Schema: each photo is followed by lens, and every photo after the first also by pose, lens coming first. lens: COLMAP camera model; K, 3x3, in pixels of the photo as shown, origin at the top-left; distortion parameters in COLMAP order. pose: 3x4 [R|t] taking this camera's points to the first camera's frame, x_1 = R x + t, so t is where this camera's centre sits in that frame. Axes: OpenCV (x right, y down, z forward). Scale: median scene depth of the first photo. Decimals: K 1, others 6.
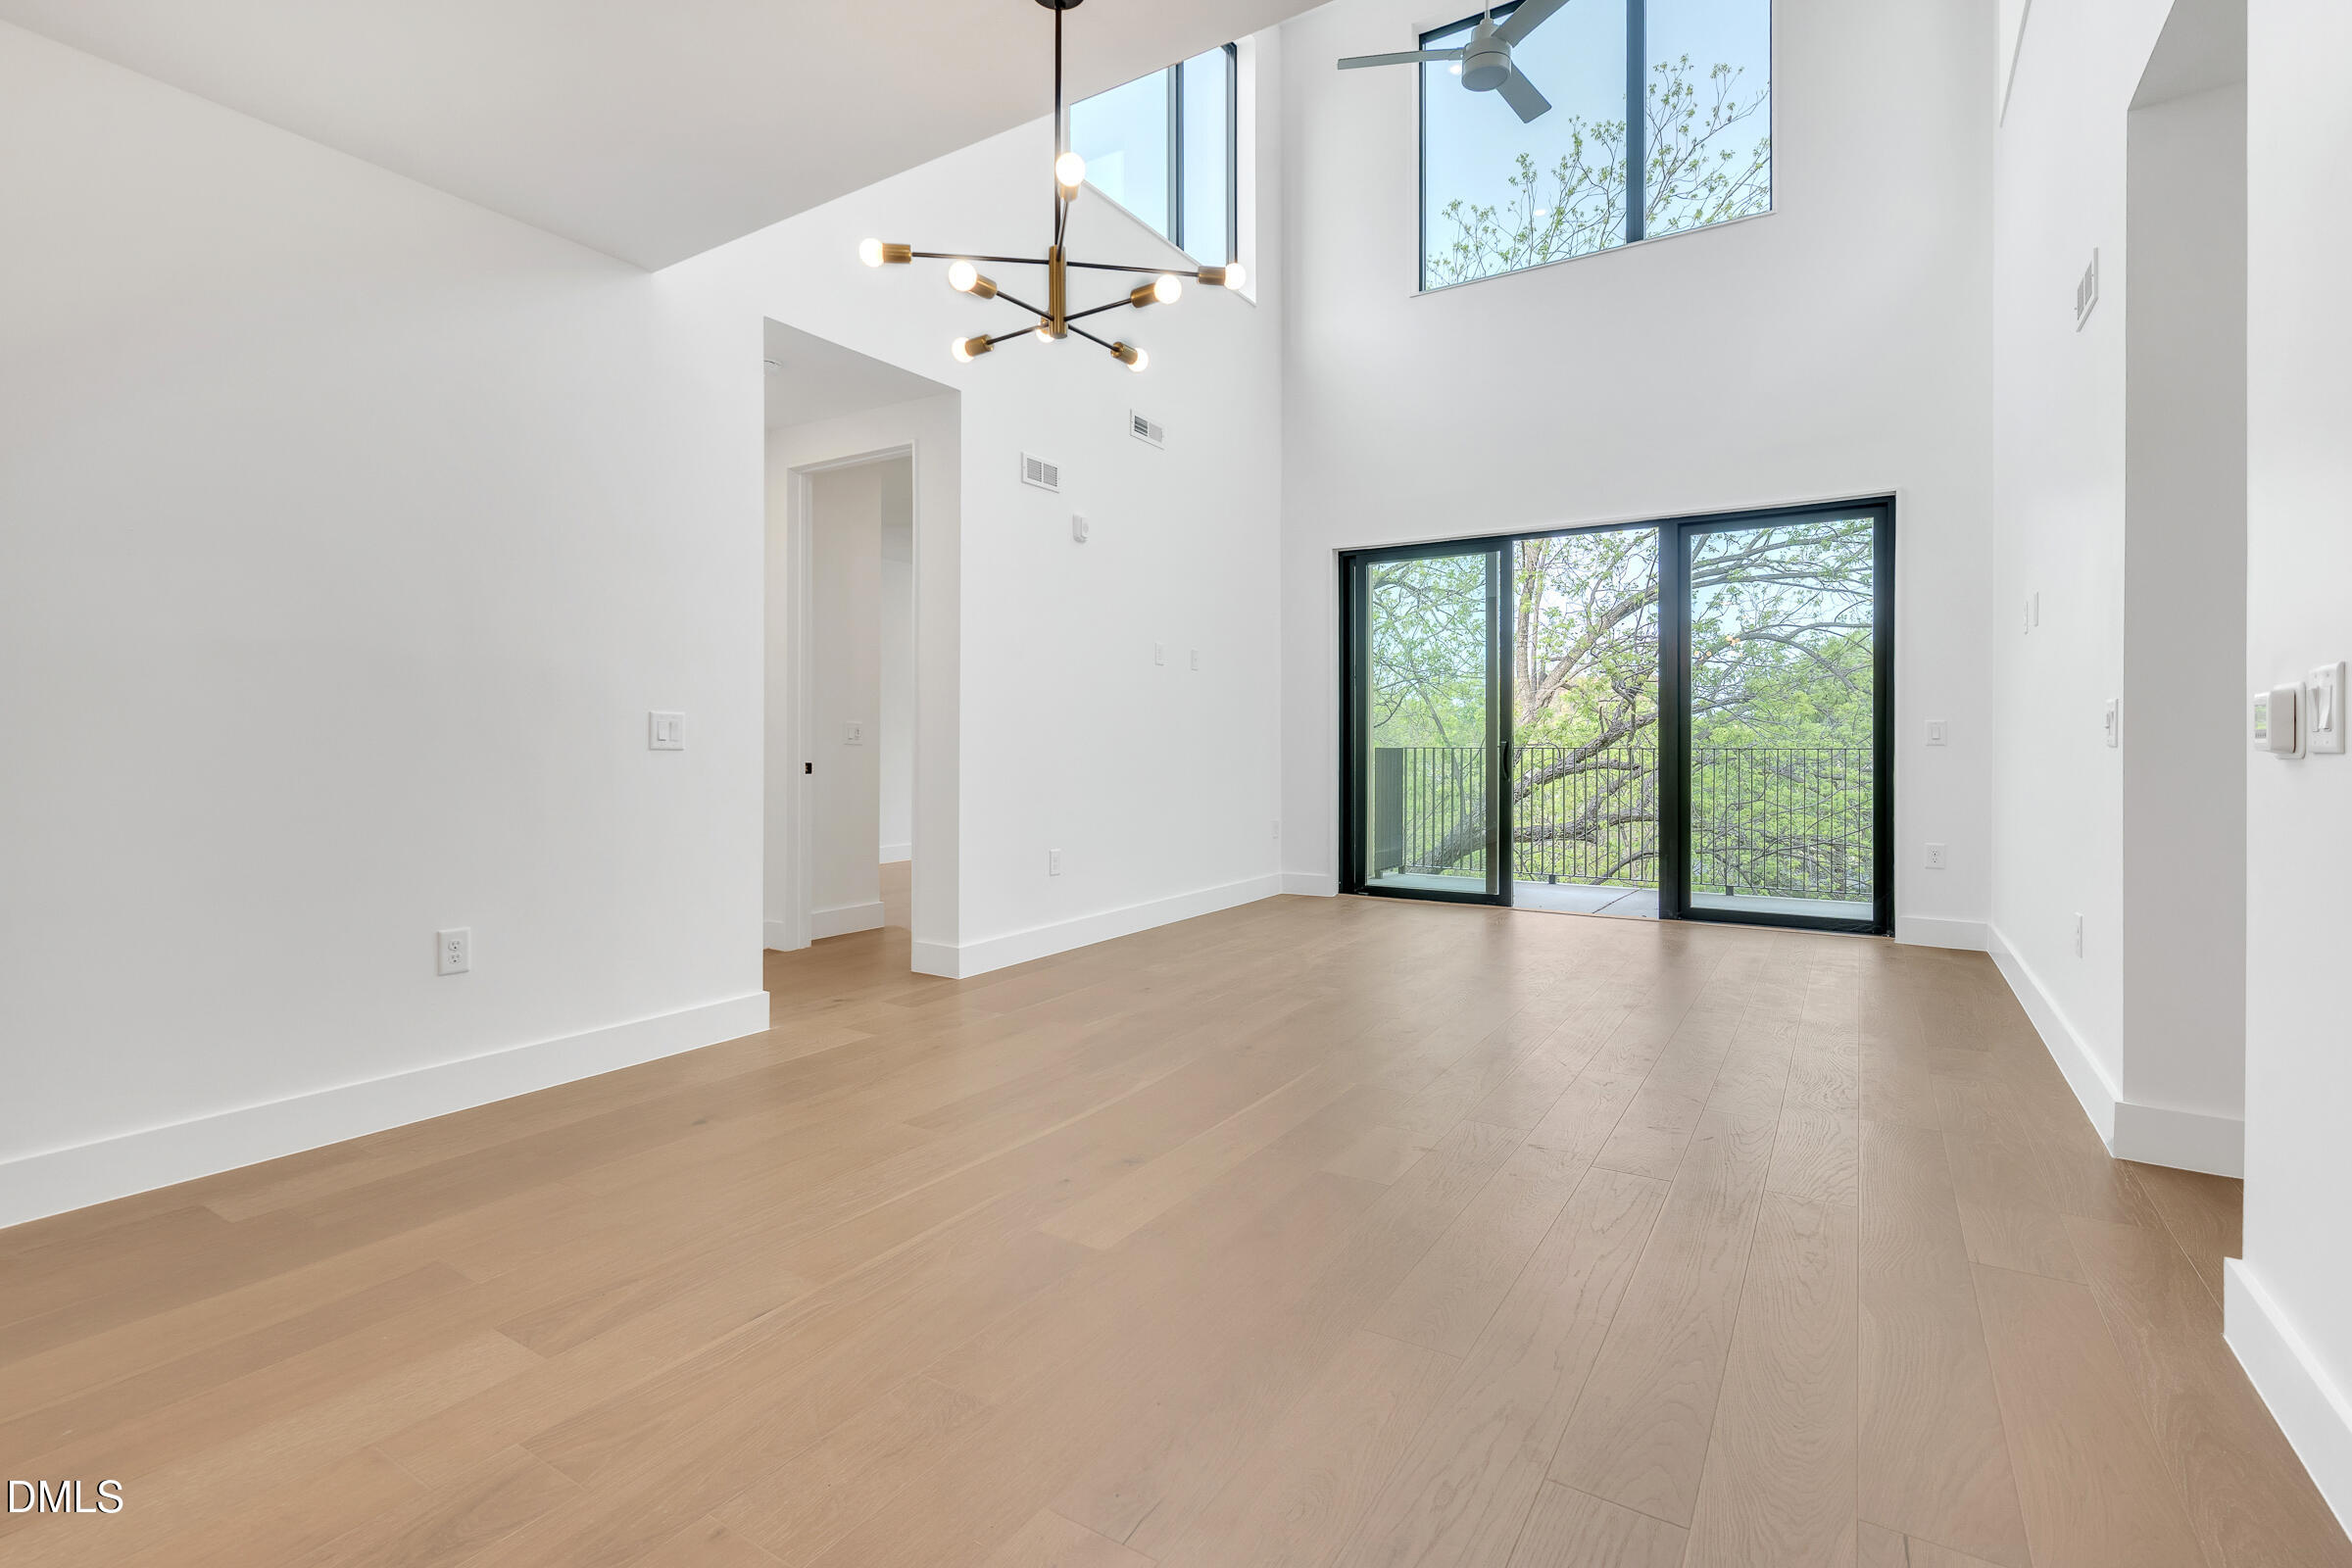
lens RADIAL K [[1085.2, 0, 1178.4], [0, 1085.2, 740.4], [0, 0, 1]] dist [-0.001771, -0.000168]
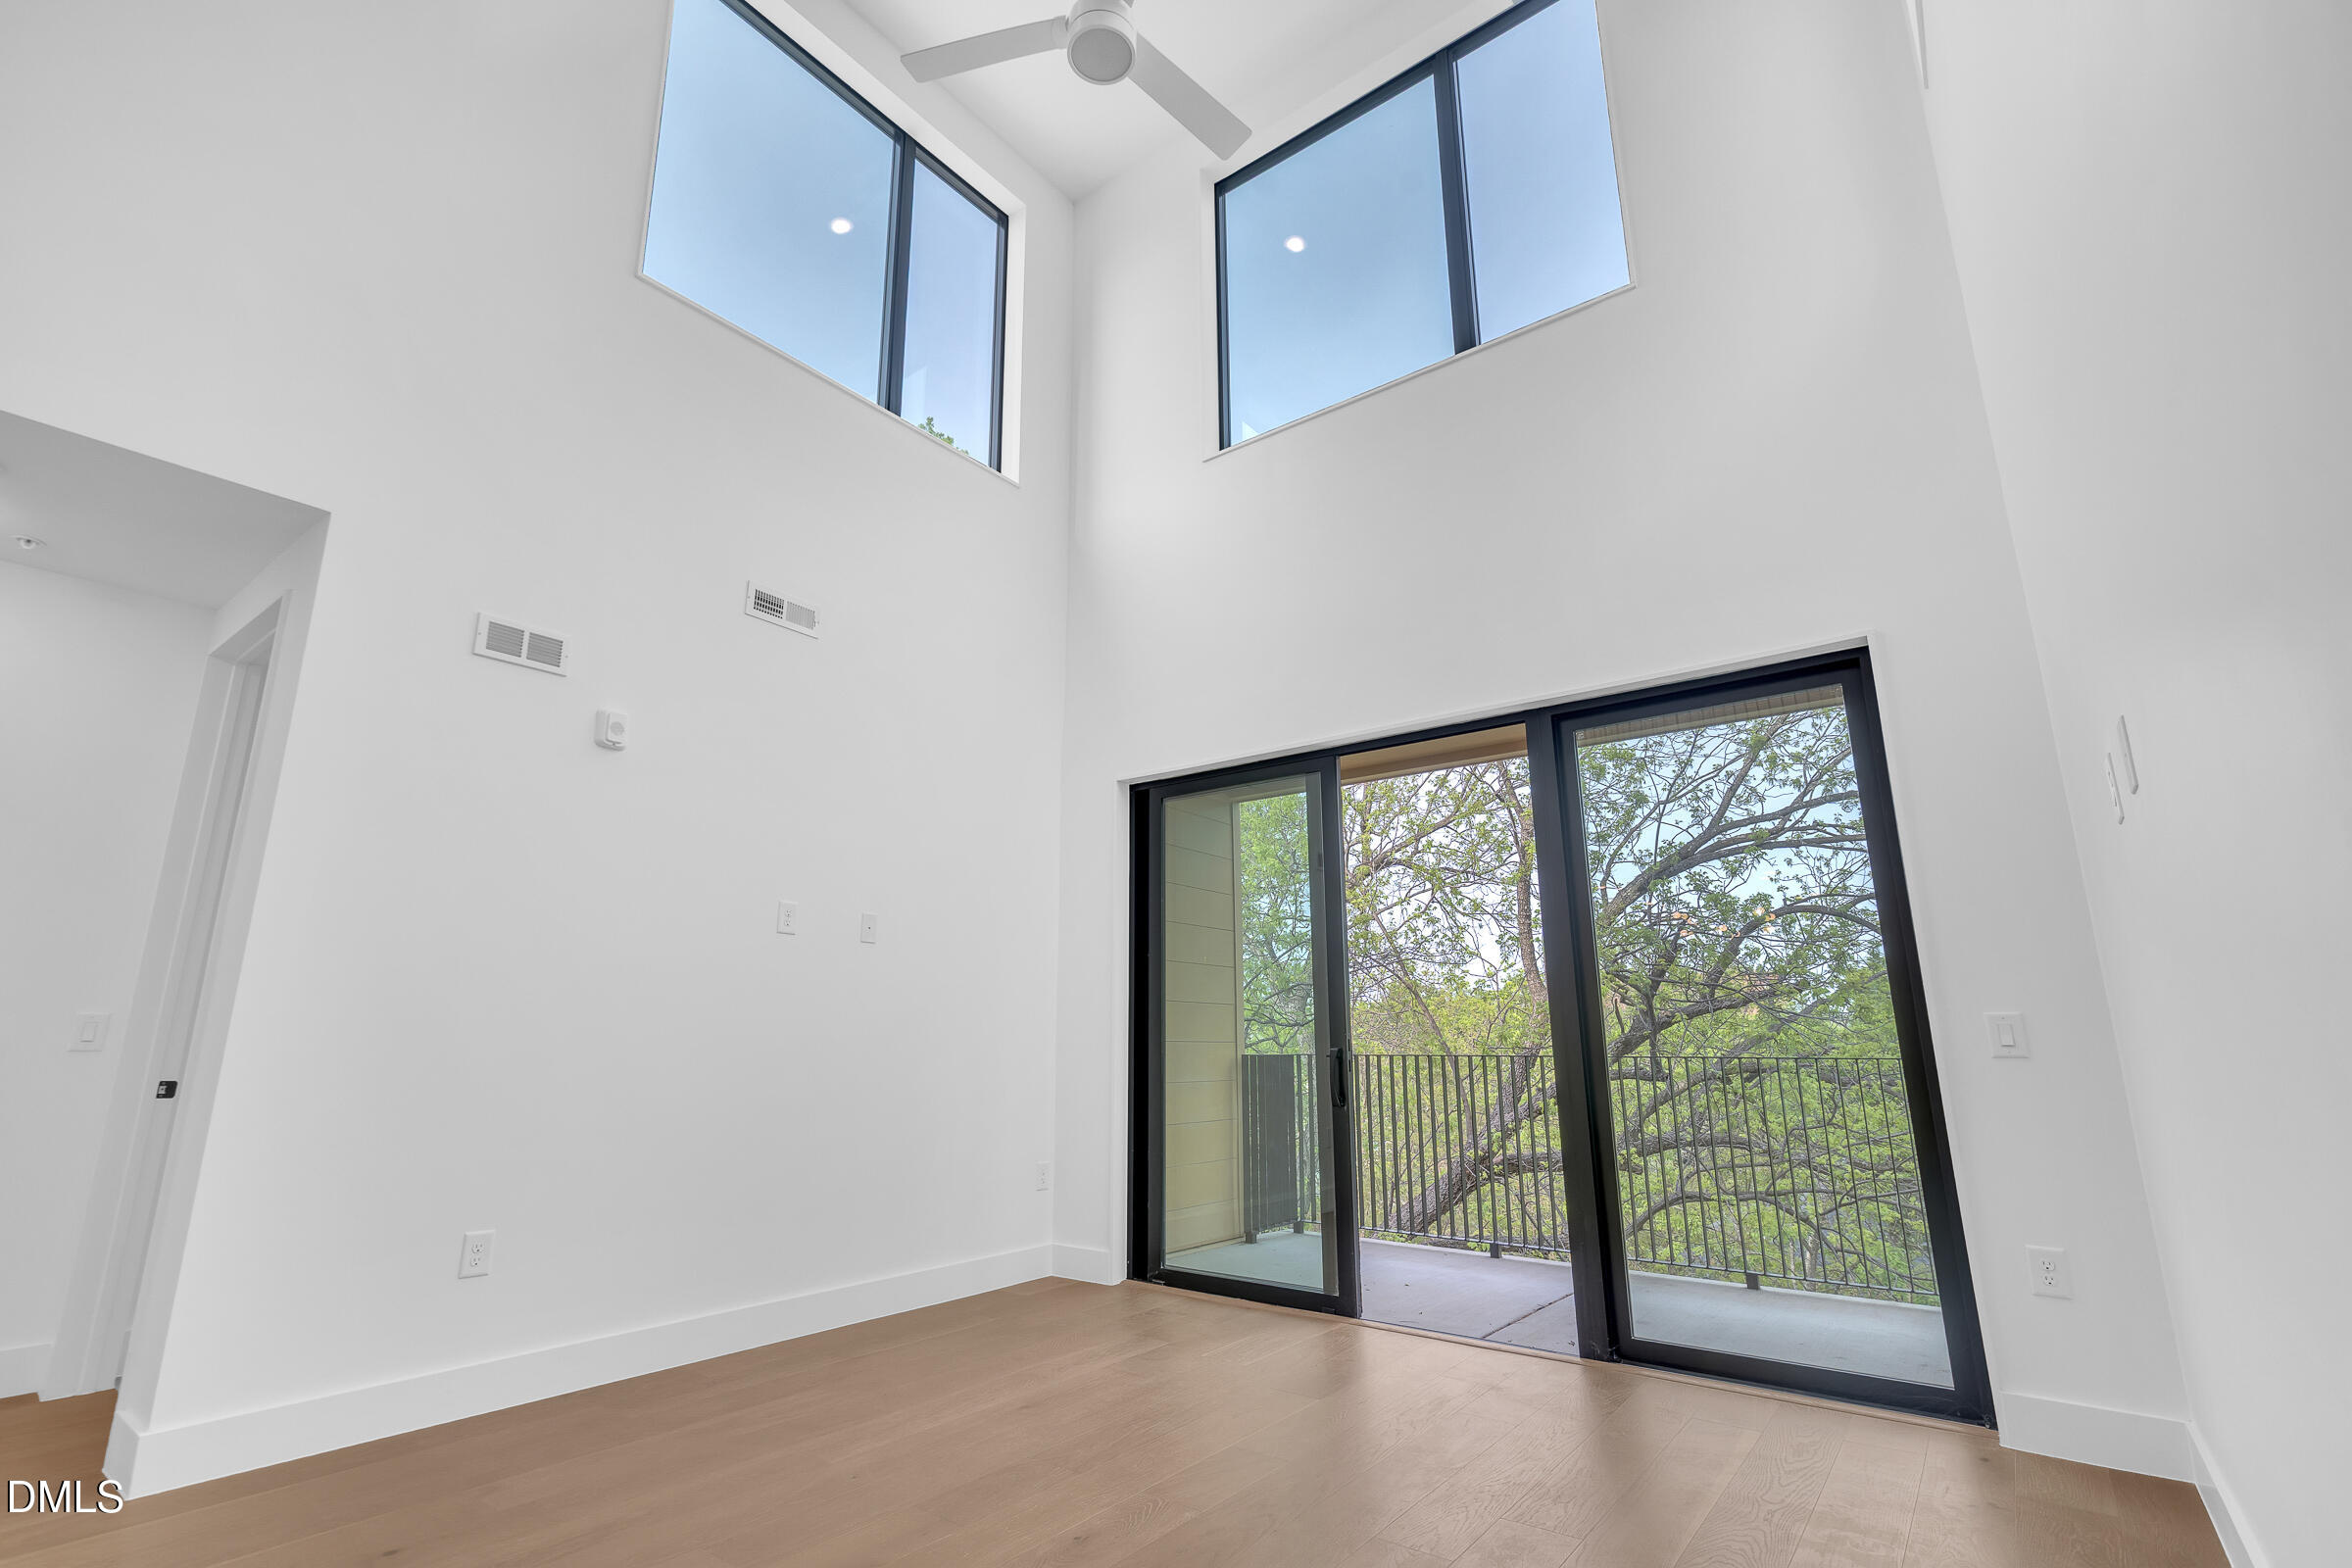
lens RADIAL K [[1042.1, 0, 1176.0], [0, 1042.1, 784.0], [0, 0, 1]] dist [-0.001278, 0.000375]
pose [[0.994965, -0.023361, -0.097459, 0.287493], [-0.000468, 0.971360, -0.237612, -0.004799], [0.100219, 0.236461, 0.966459, 0.356172]]
